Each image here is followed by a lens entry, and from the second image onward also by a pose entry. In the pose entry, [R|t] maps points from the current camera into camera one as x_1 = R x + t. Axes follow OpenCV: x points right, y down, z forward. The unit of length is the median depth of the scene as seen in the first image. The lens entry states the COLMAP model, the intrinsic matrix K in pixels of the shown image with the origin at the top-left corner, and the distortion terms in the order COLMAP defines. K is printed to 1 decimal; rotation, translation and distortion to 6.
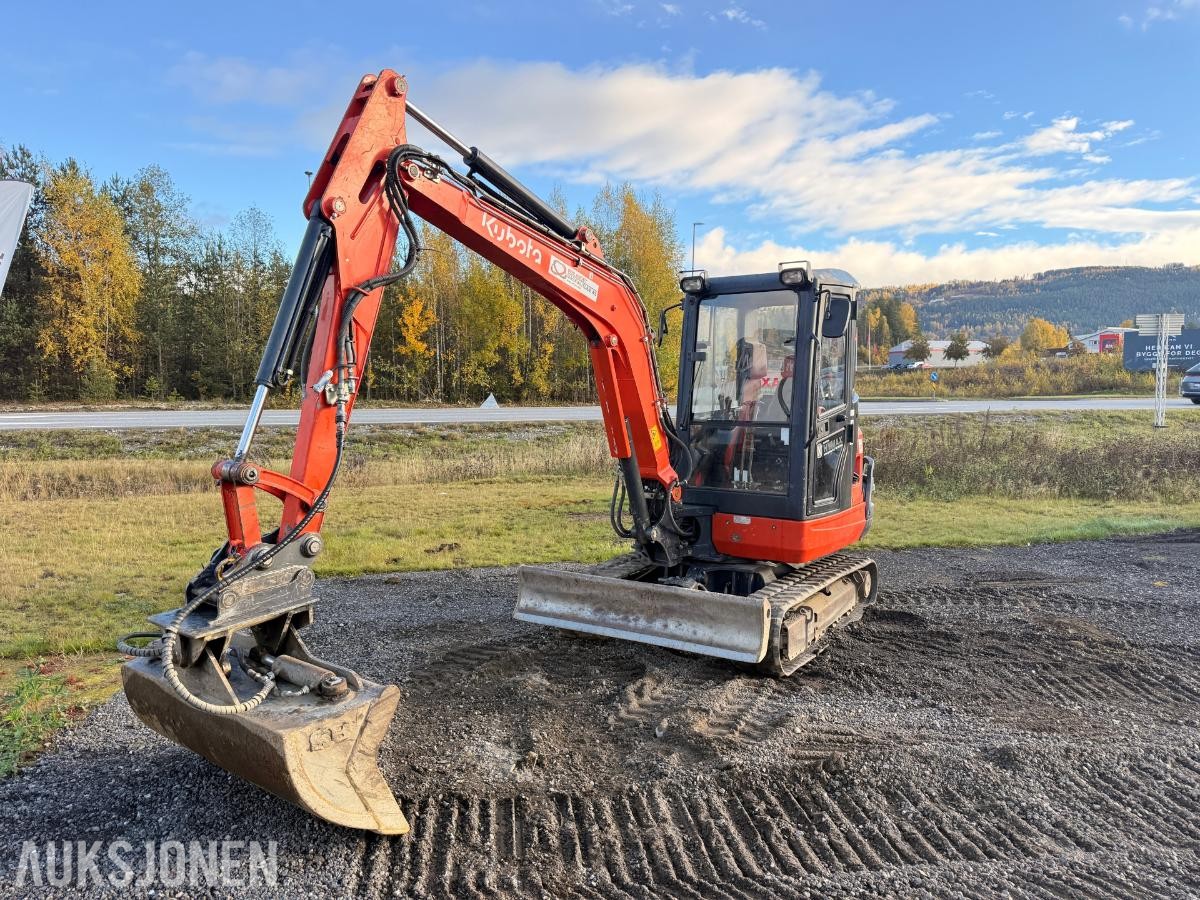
lens RADIAL K [[847.6, 0, 609.3], [0, 847.6, 487.2], [0, 0, 1]] dist [0.053466, -0.060717]
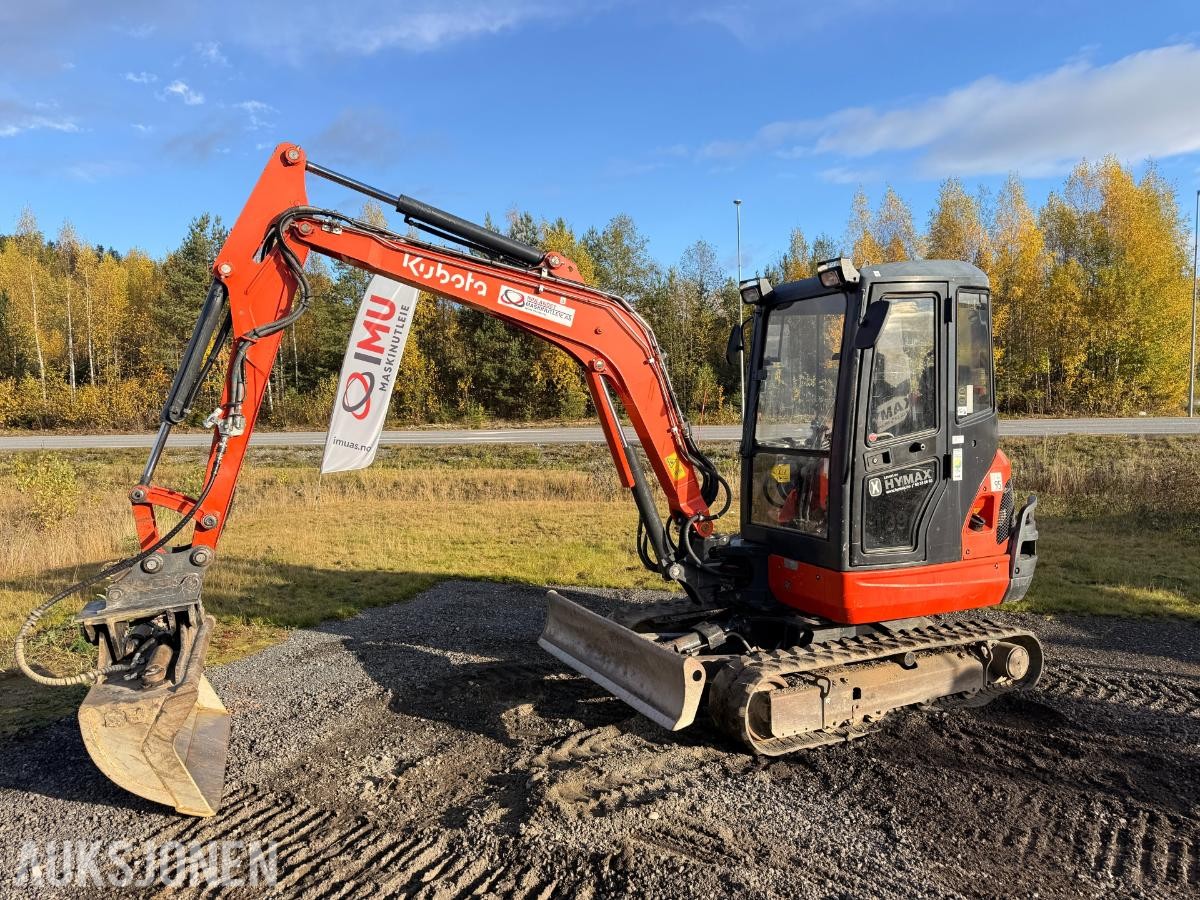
lens RADIAL K [[847.6, 0, 599.9], [0, 847.6, 476.1], [0, 0, 1]] dist [0.053466, -0.060717]
pose [[0.847757, 0.028064, -0.529642, 0.060655], [-0.042957, 0.998952, -0.015826, -0.003835], [0.528642, 0.036169, 0.848074, 0.022888]]
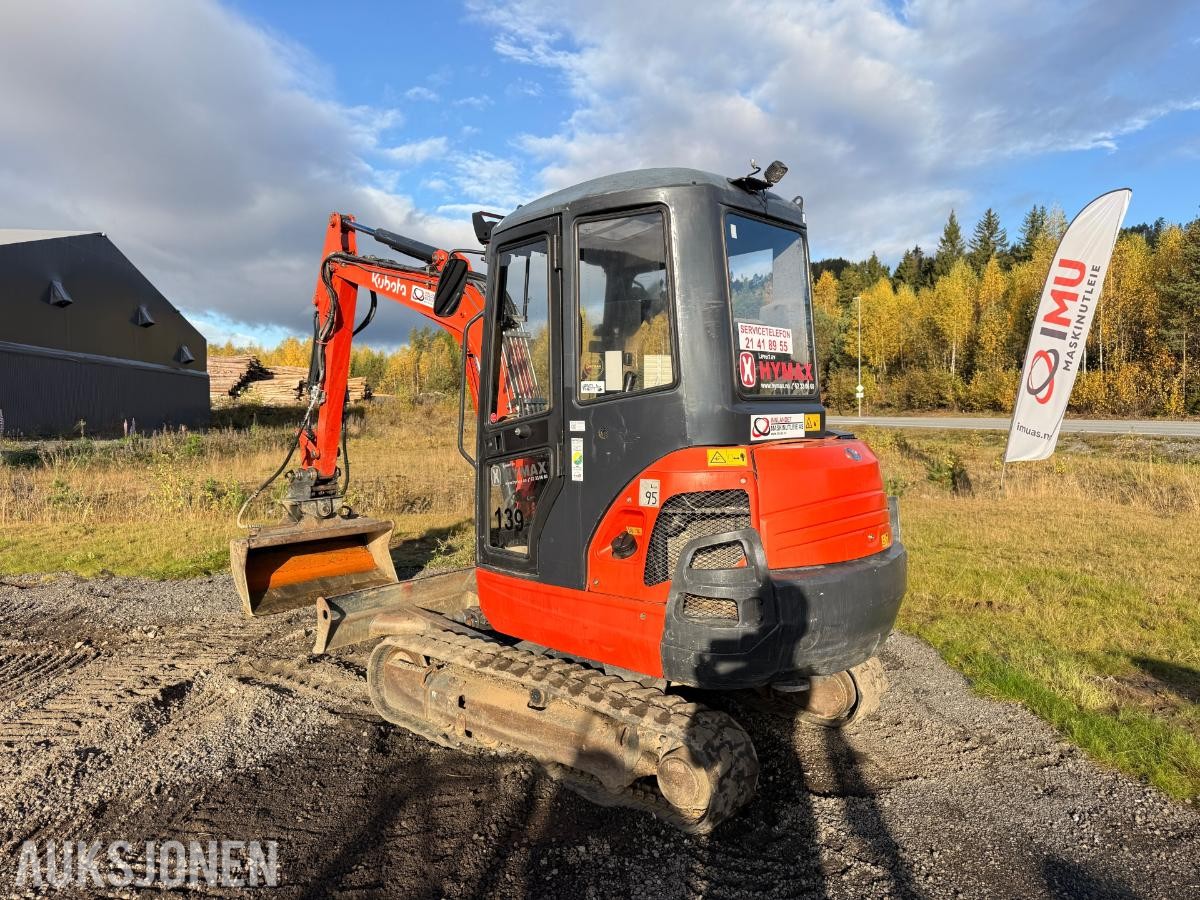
lens RADIAL K [[847.6, 0, 602.3], [0, 847.6, 478.1], [0, 0, 1]] dist [0.053466, -0.060717]
pose [[-0.147483, 0.084103, -0.985482, 0.121823], [-0.107517, 0.989110, 0.100503, -0.015888], [0.983203, 0.120779, -0.136835, 0.157137]]
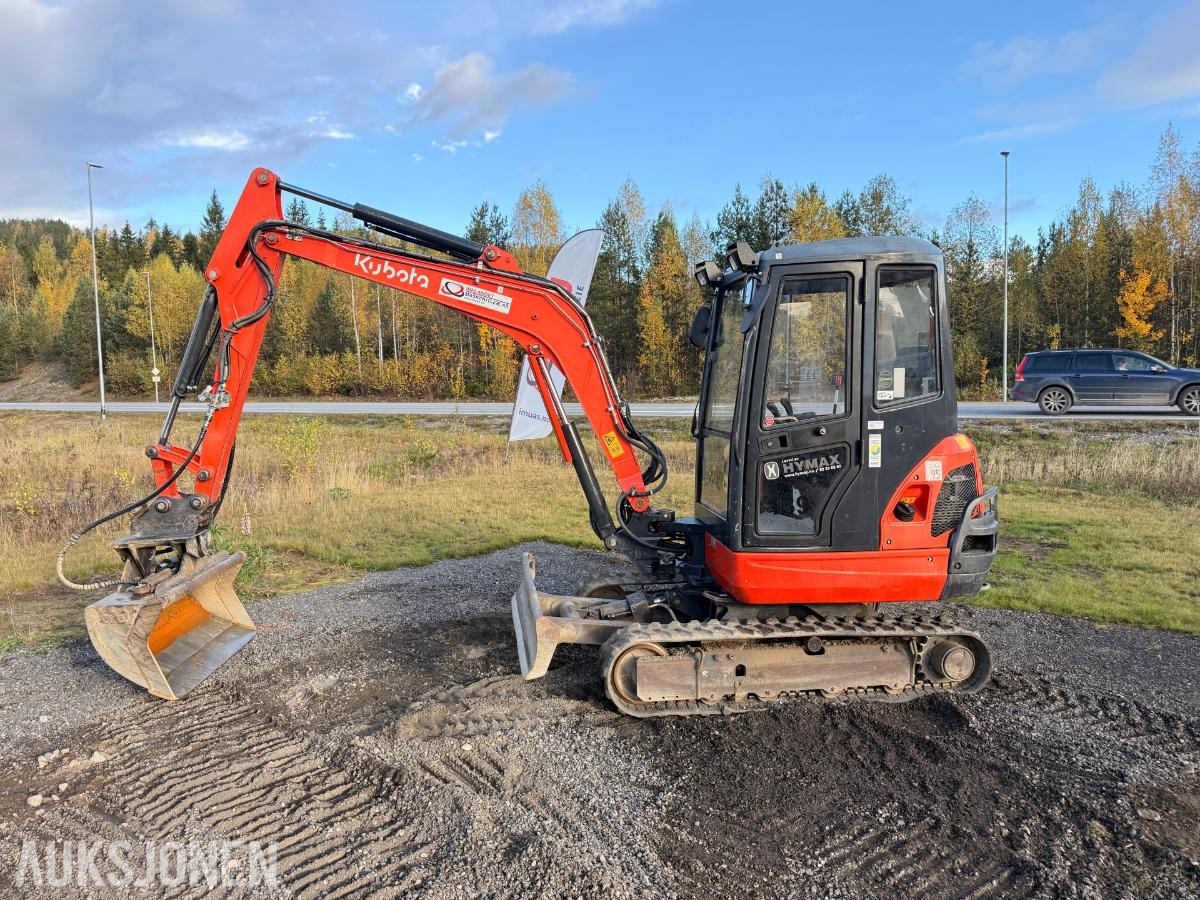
lens RADIAL K [[847.6, 0, 596.4], [0, 847.6, 481.7], [0, 0, 1]] dist [0.053466, -0.060717]
pose [[0.633354, 0.083158, -0.769381, 0.102279], [-0.078833, 0.995971, 0.042753, -0.007051], [0.769836, 0.033575, 0.637358, 0.046964]]
